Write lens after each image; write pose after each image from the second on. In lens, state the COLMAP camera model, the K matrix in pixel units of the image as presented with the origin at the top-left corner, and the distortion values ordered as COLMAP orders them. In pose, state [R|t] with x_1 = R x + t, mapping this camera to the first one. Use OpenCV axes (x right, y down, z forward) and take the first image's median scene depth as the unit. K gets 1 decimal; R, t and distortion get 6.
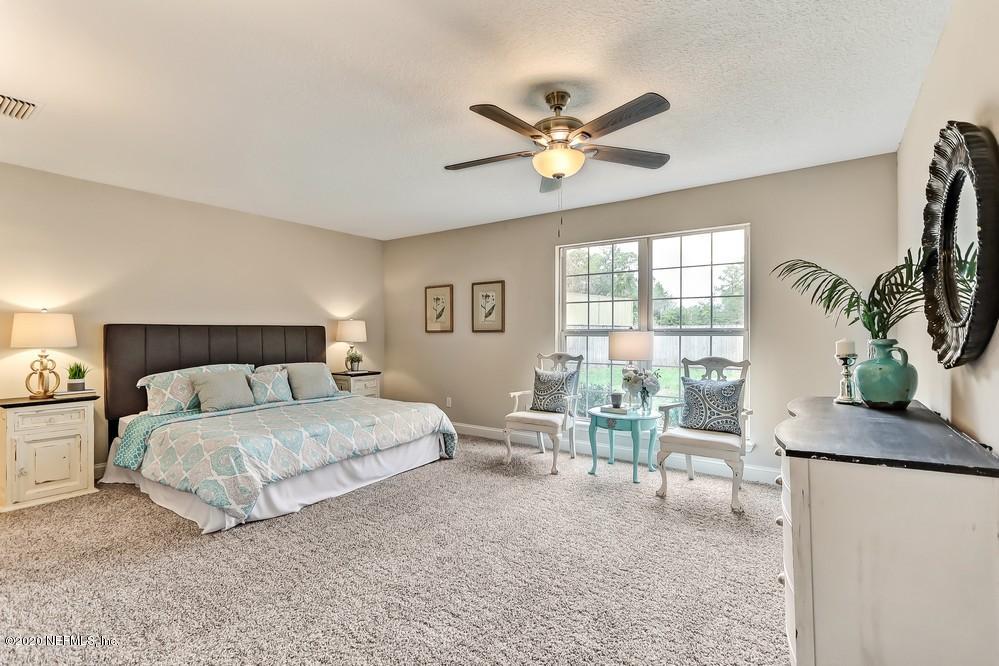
lens RADIAL K [[462.8, 0, 494.4], [0, 462.8, 334.7], [0, 0, 1]] dist [-0.005283, 0.000786]
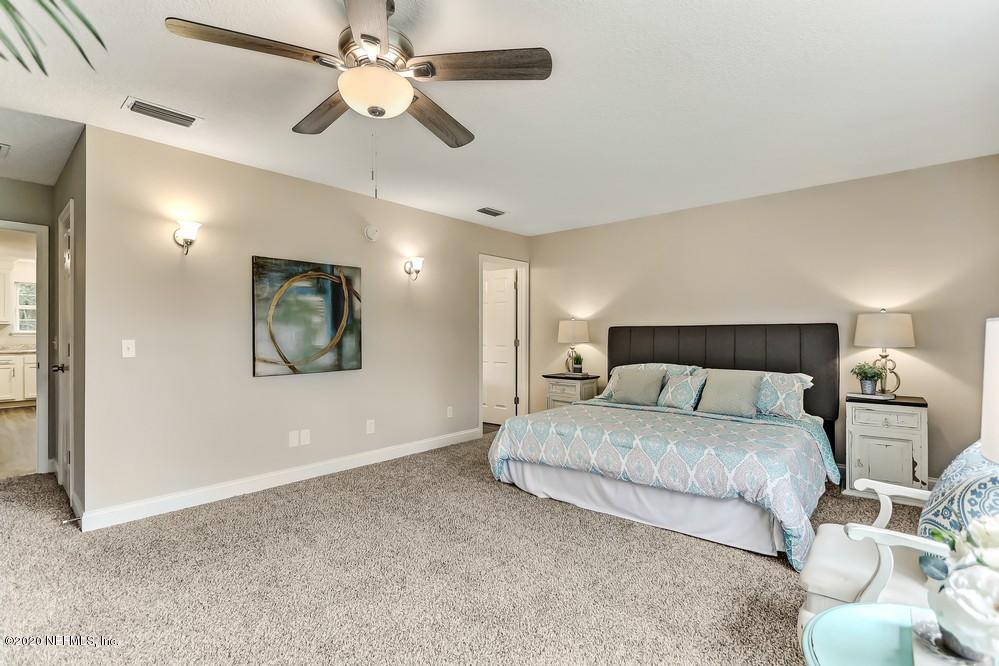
lens RADIAL K [[462.8, 0, 494.4], [0, 462.8, 334.7], [0, 0, 1]] dist [-0.005283, 0.000786]
pose [[-0.086704, 0.004065, -0.996226, 0.489981], [-0.005034, 0.999977, 0.004518, -0.003614], [0.996221, 0.005407, -0.086681, 0.727277]]
